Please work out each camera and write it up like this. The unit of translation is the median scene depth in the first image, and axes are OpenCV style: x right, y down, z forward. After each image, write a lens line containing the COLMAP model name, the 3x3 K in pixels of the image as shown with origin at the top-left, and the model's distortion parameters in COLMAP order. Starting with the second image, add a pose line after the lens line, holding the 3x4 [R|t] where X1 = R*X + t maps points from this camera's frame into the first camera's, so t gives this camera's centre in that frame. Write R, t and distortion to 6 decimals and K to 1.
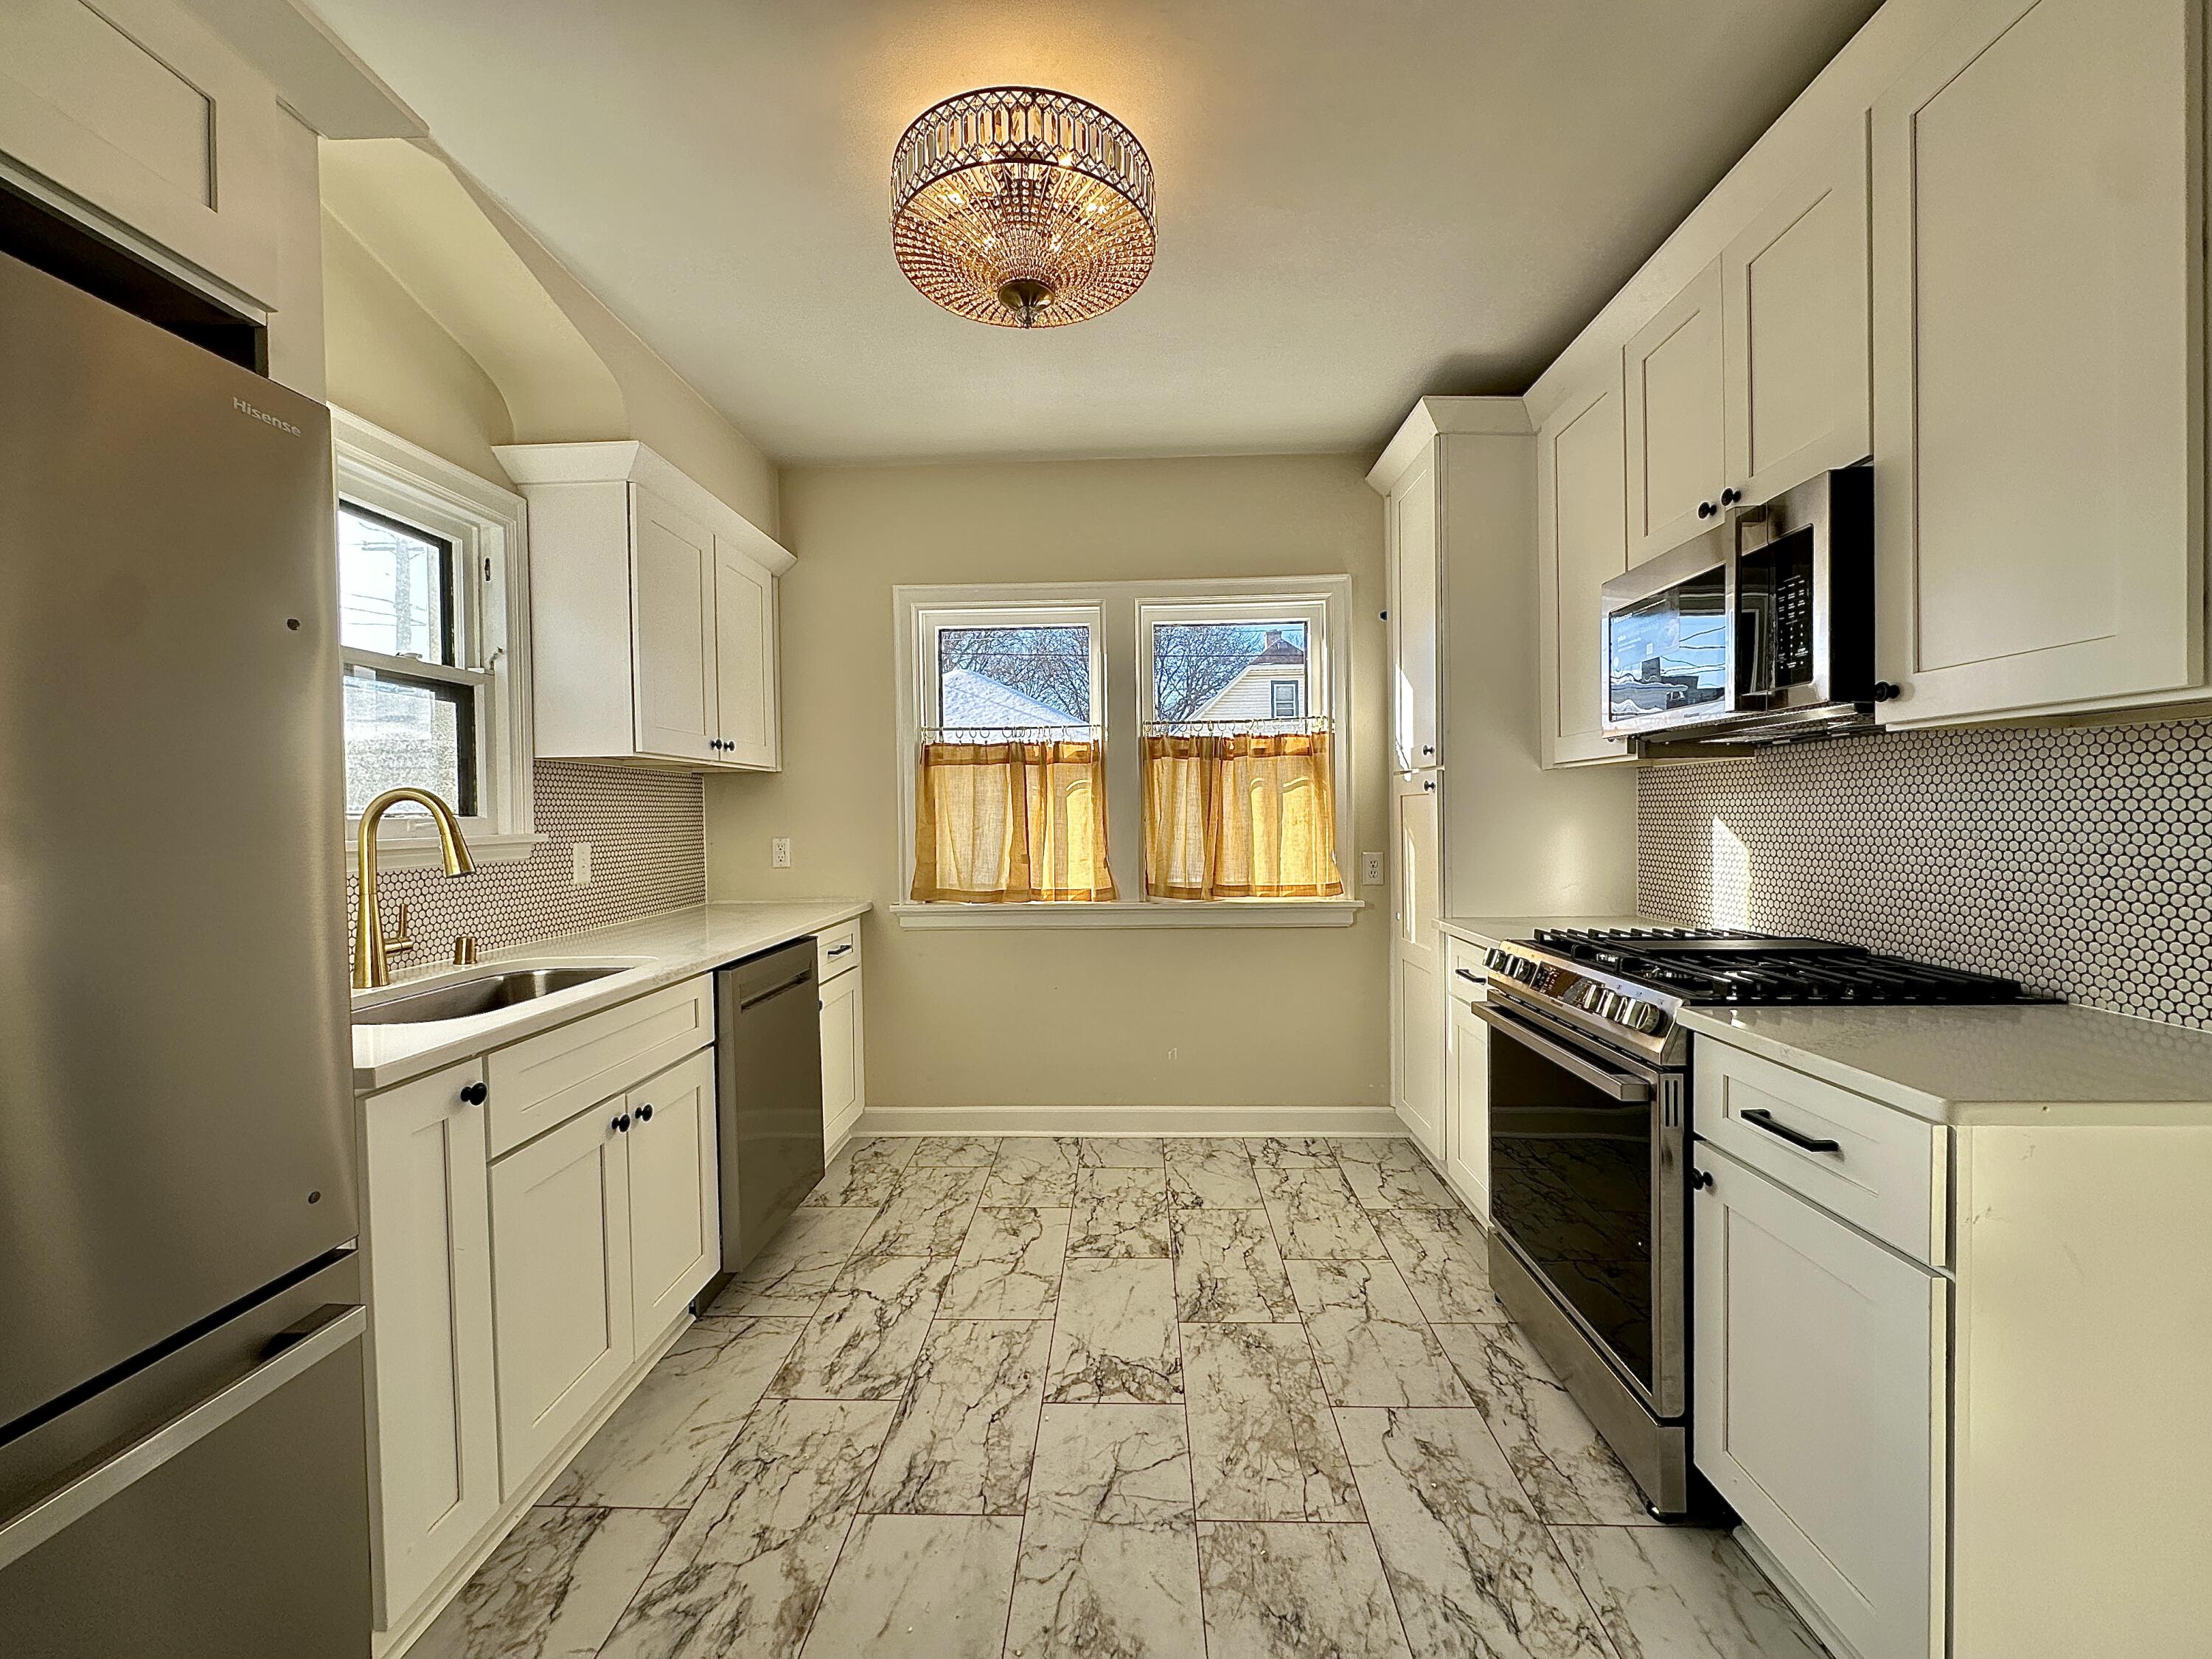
lens RADIAL K [[889.3, 0, 1106.2], [0, 889.3, 831.6], [0, 0, 1]] dist [-0.004951, 0.000609]
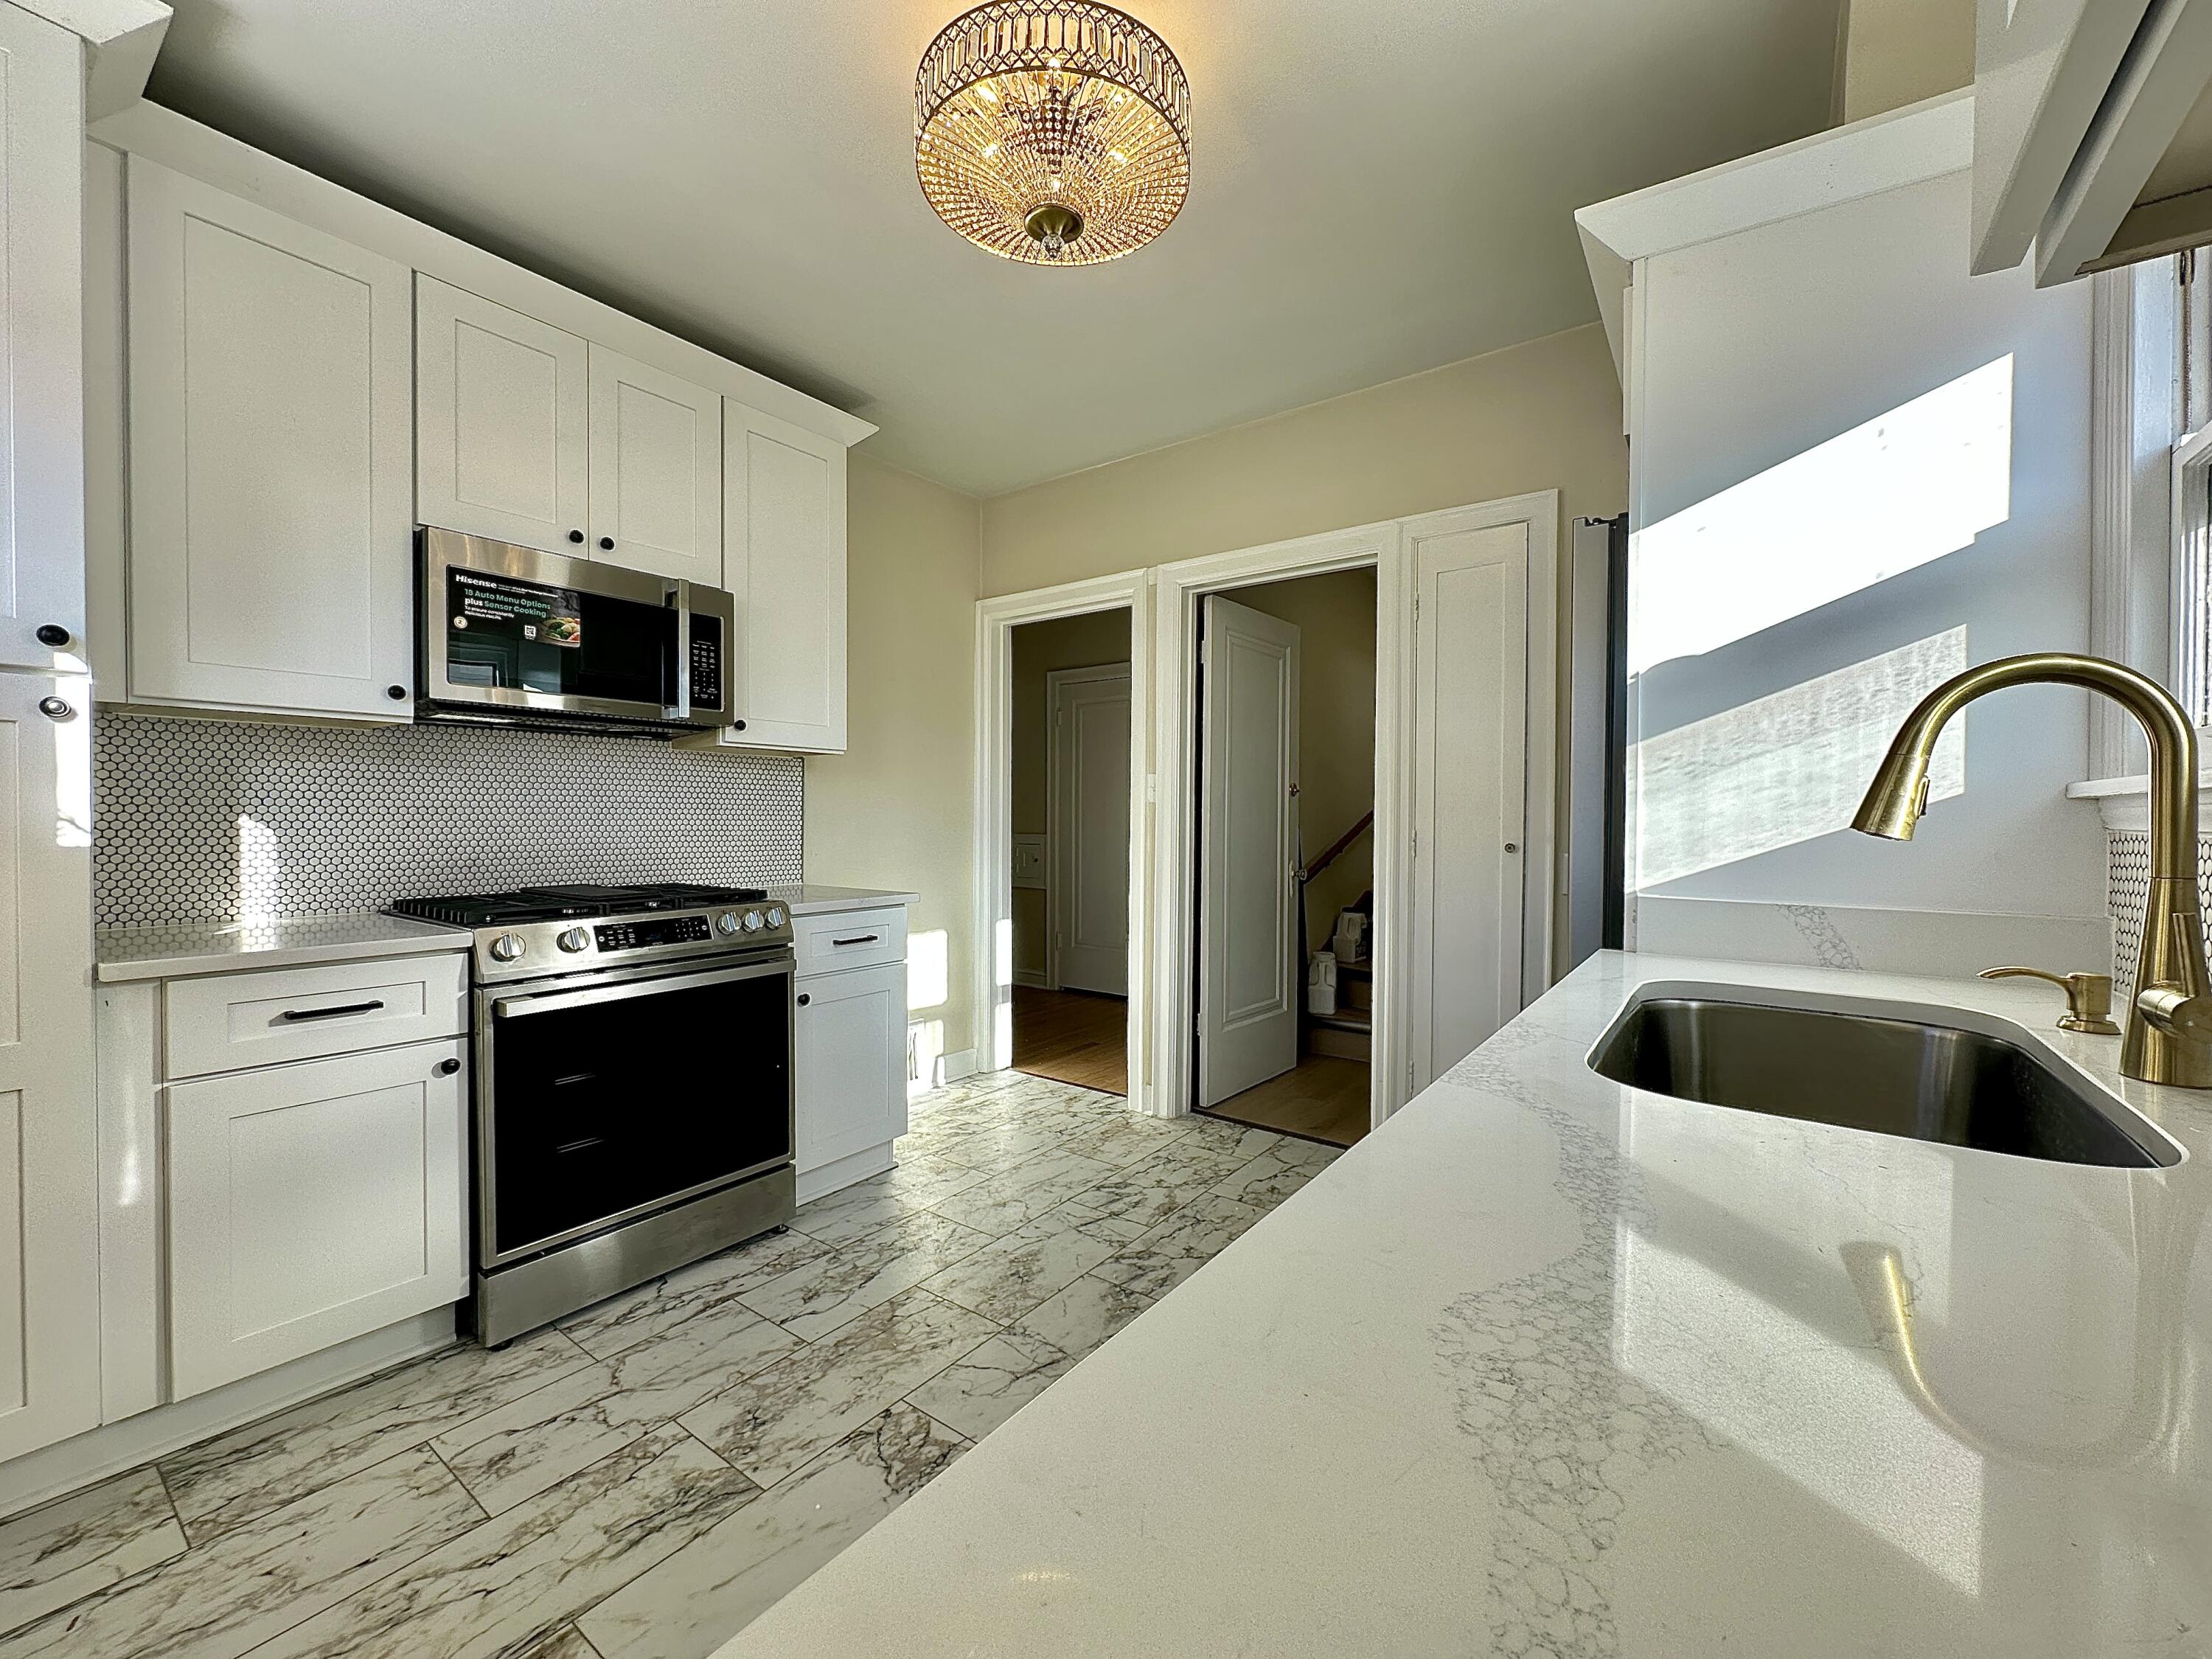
lens RADIAL K [[889.3, 0, 1105.9], [0, 889.3, 827.4], [0, 0, 1]] dist [-0.004951, 0.000609]
pose [[-0.829180, 0.004345, 0.558964, -0.568593], [0.019008, 0.999611, 0.020426, 0.023483], [-0.558658, 0.027562, -0.828940, 1.509206]]
